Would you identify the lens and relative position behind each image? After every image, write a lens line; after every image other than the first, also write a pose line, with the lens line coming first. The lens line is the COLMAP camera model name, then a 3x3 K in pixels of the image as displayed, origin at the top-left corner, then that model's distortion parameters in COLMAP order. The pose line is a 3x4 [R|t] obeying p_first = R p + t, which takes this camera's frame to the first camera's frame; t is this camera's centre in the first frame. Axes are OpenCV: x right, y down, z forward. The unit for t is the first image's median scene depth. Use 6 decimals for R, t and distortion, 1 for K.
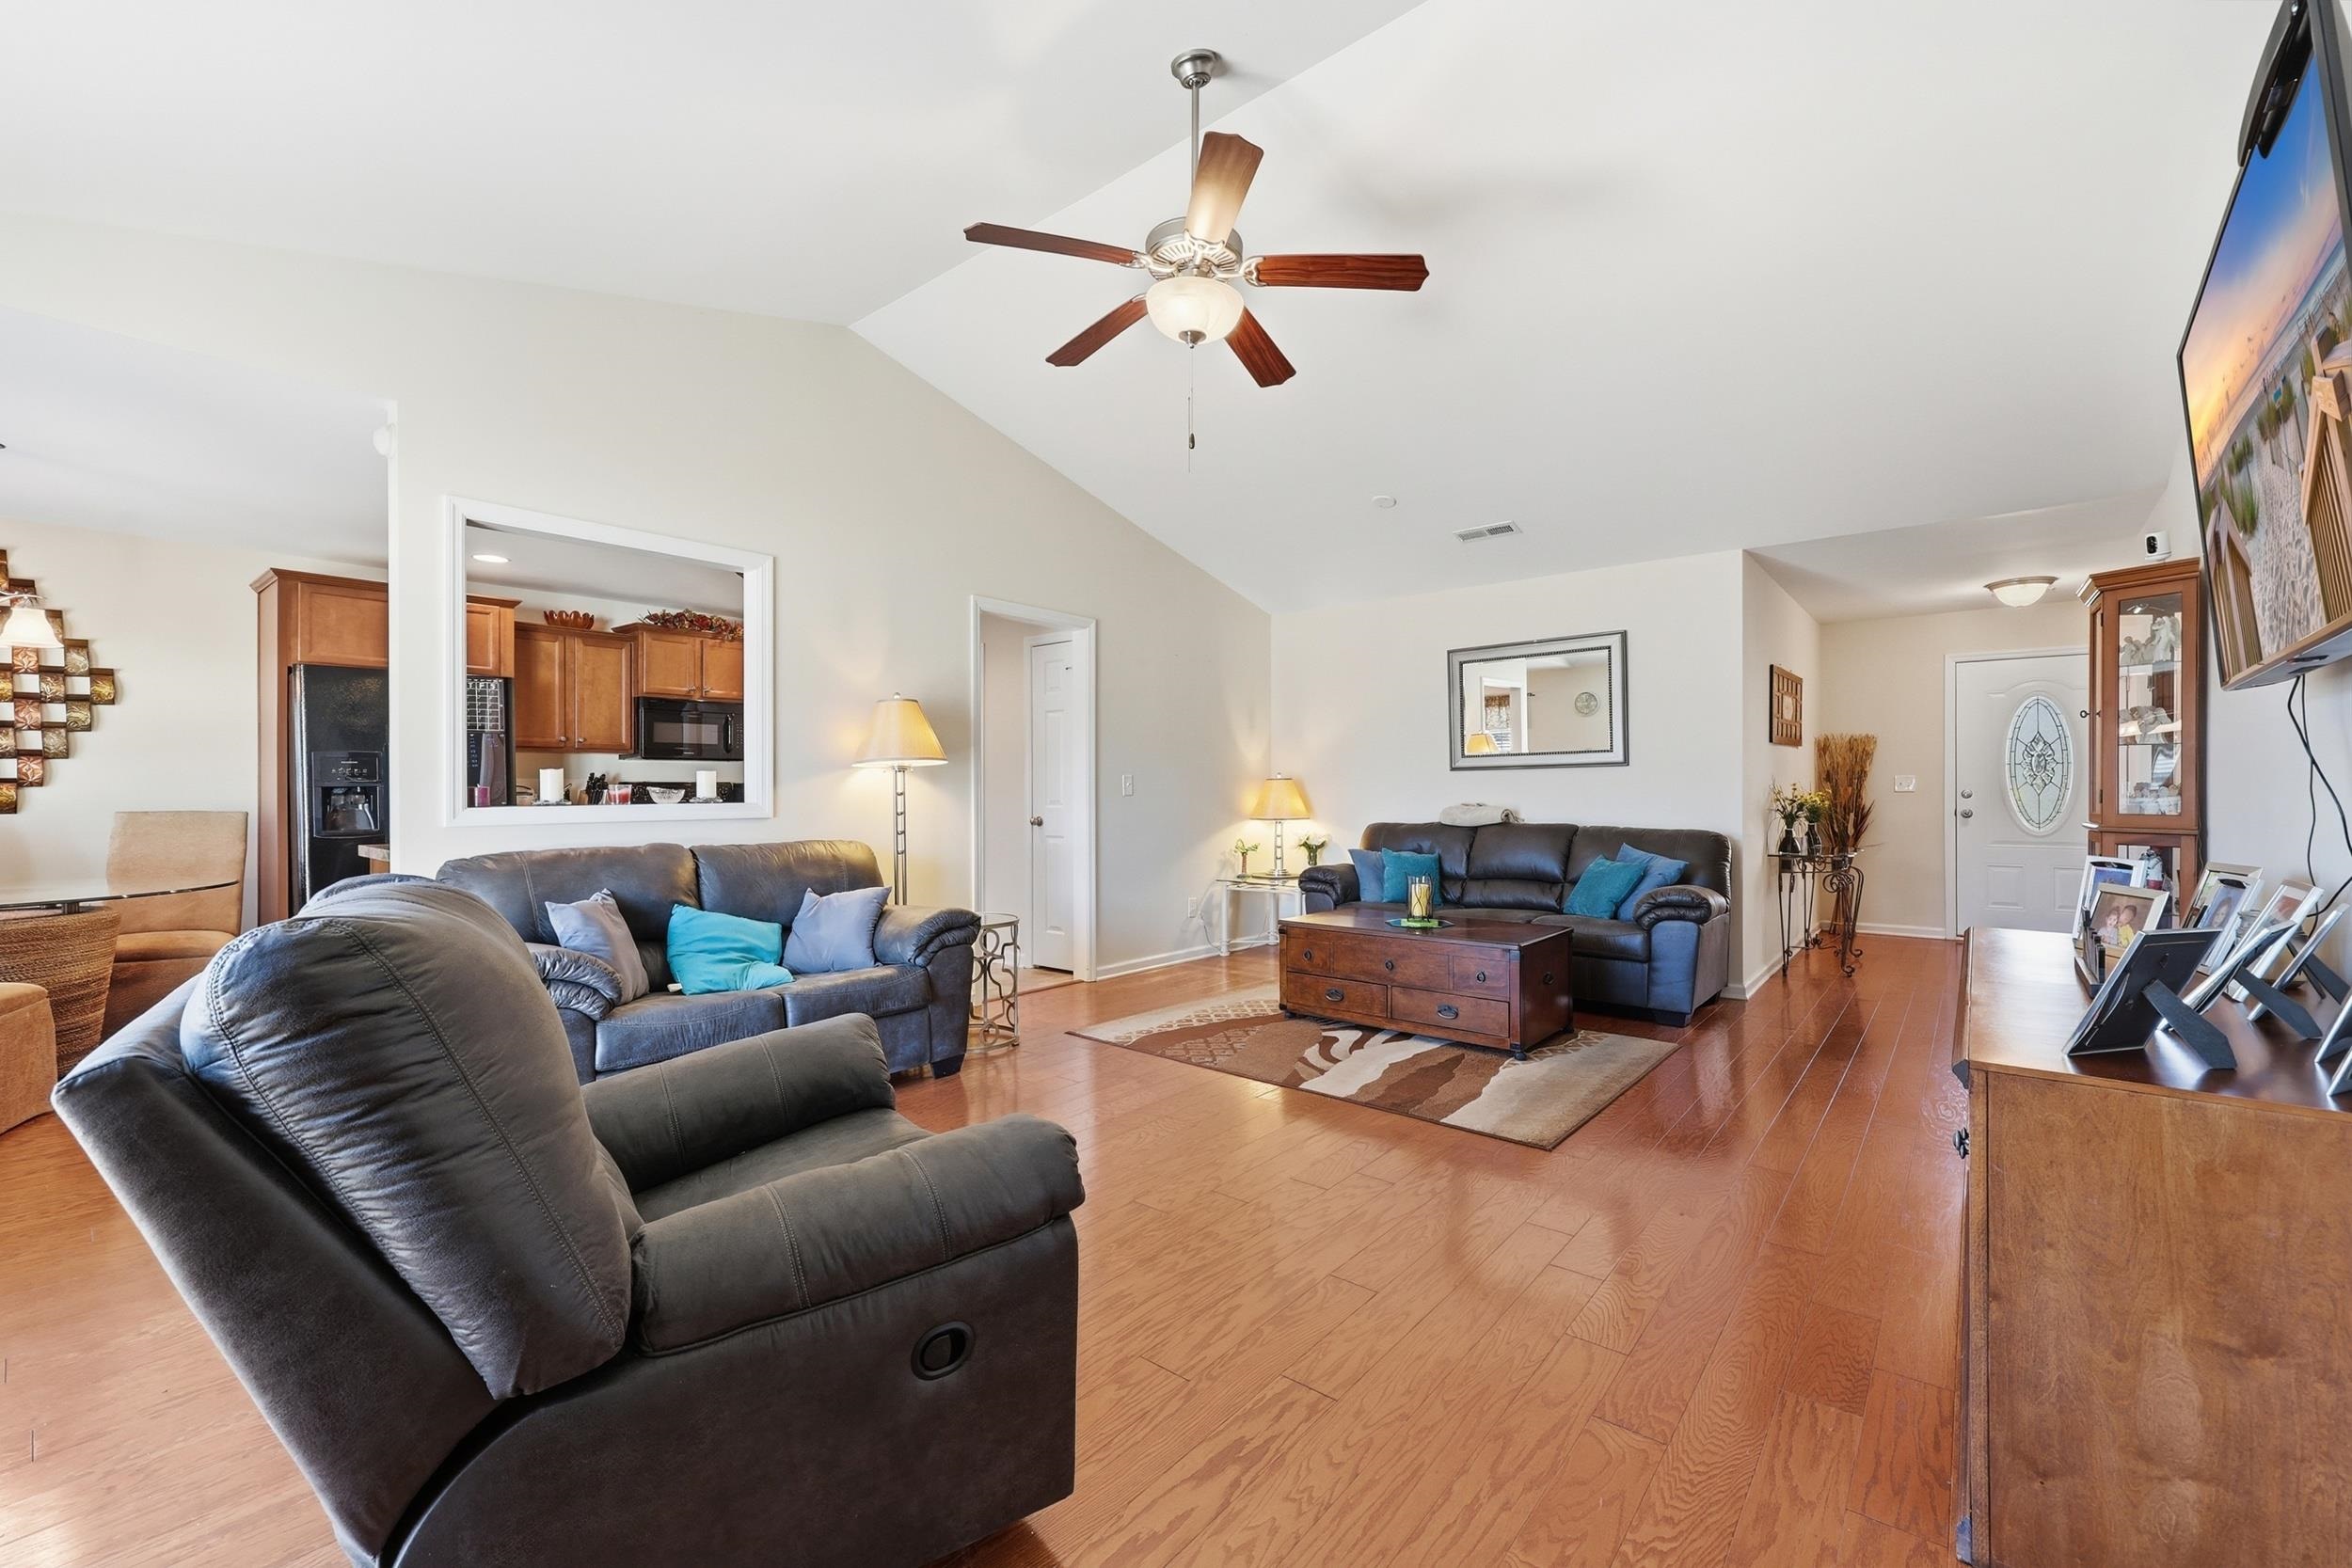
lens RADIAL K [[969.8, 0, 1183.3], [0, 969.8, 787.1], [0, 0, 1]] dist [0.000659, -0.000527]
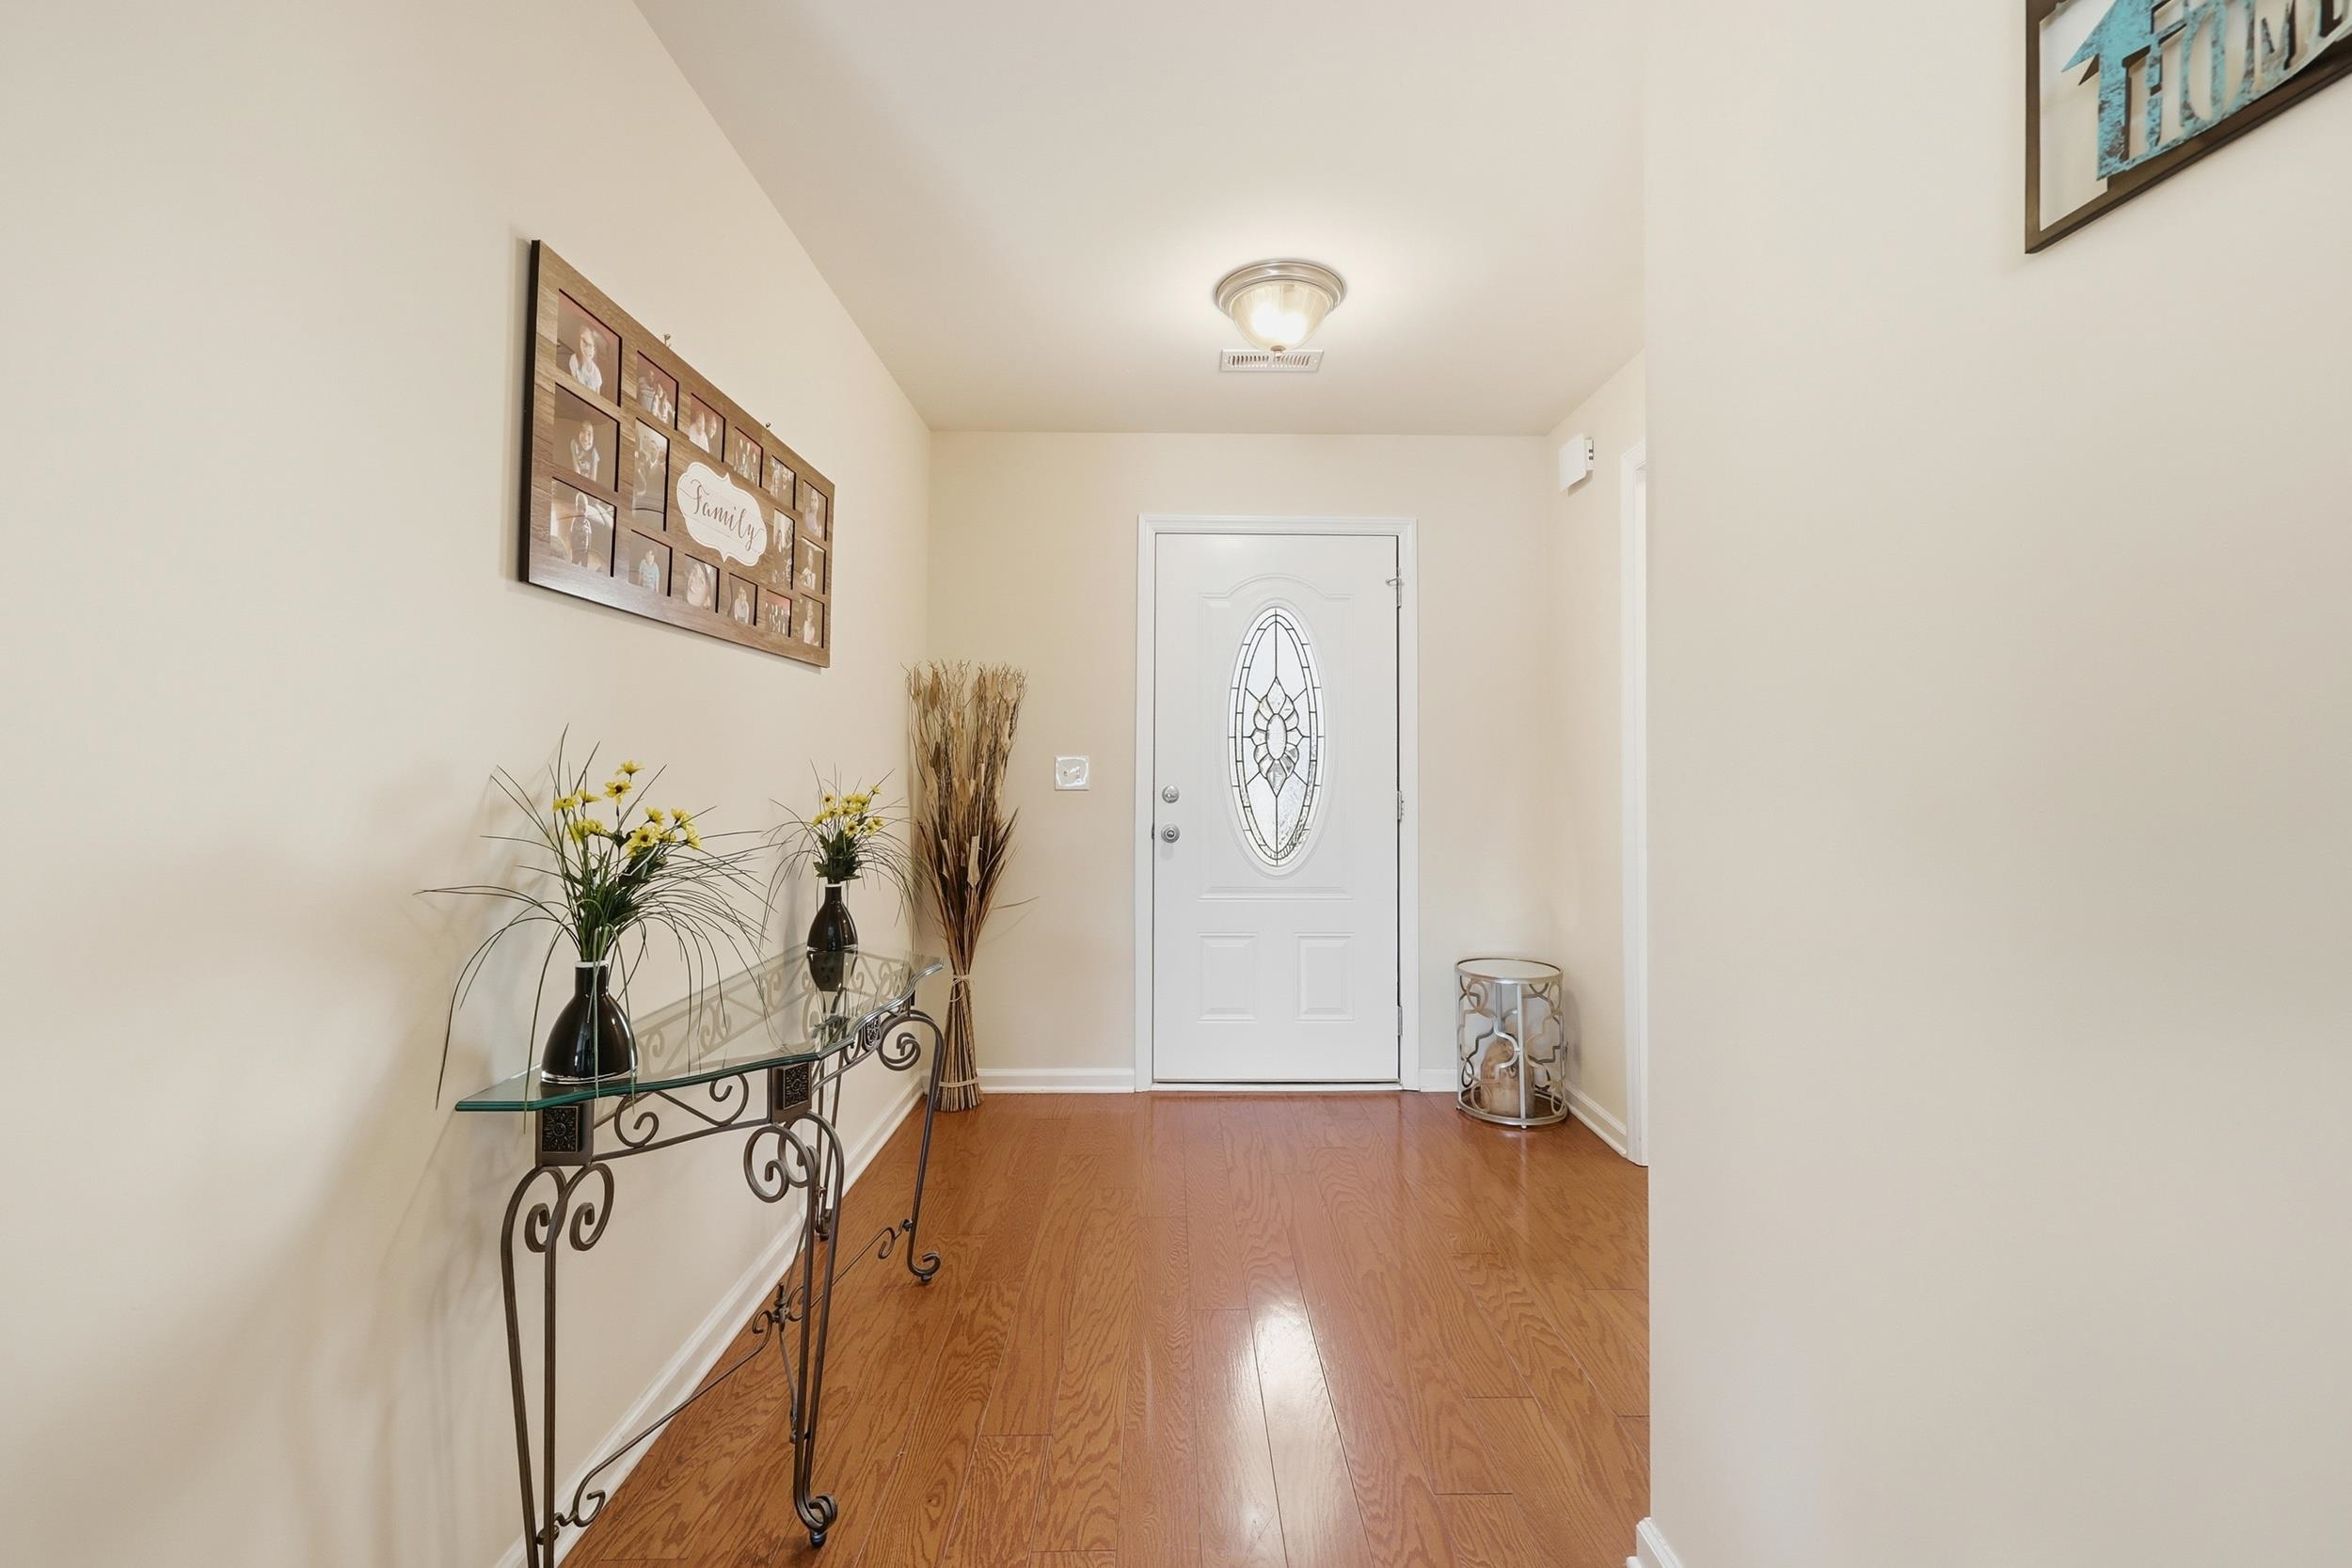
lens RADIAL K [[969.8, 0, 1183.3], [0, 969.8, 787.1], [0, 0, 1]] dist [0.000659, -0.000527]
pose [[0.698657, 0.021699, 0.715128, 0.433293], [-0.009911, 0.999738, -0.020651, 0.012928], [-0.715388, 0.007340, 0.698688, 0.615631]]
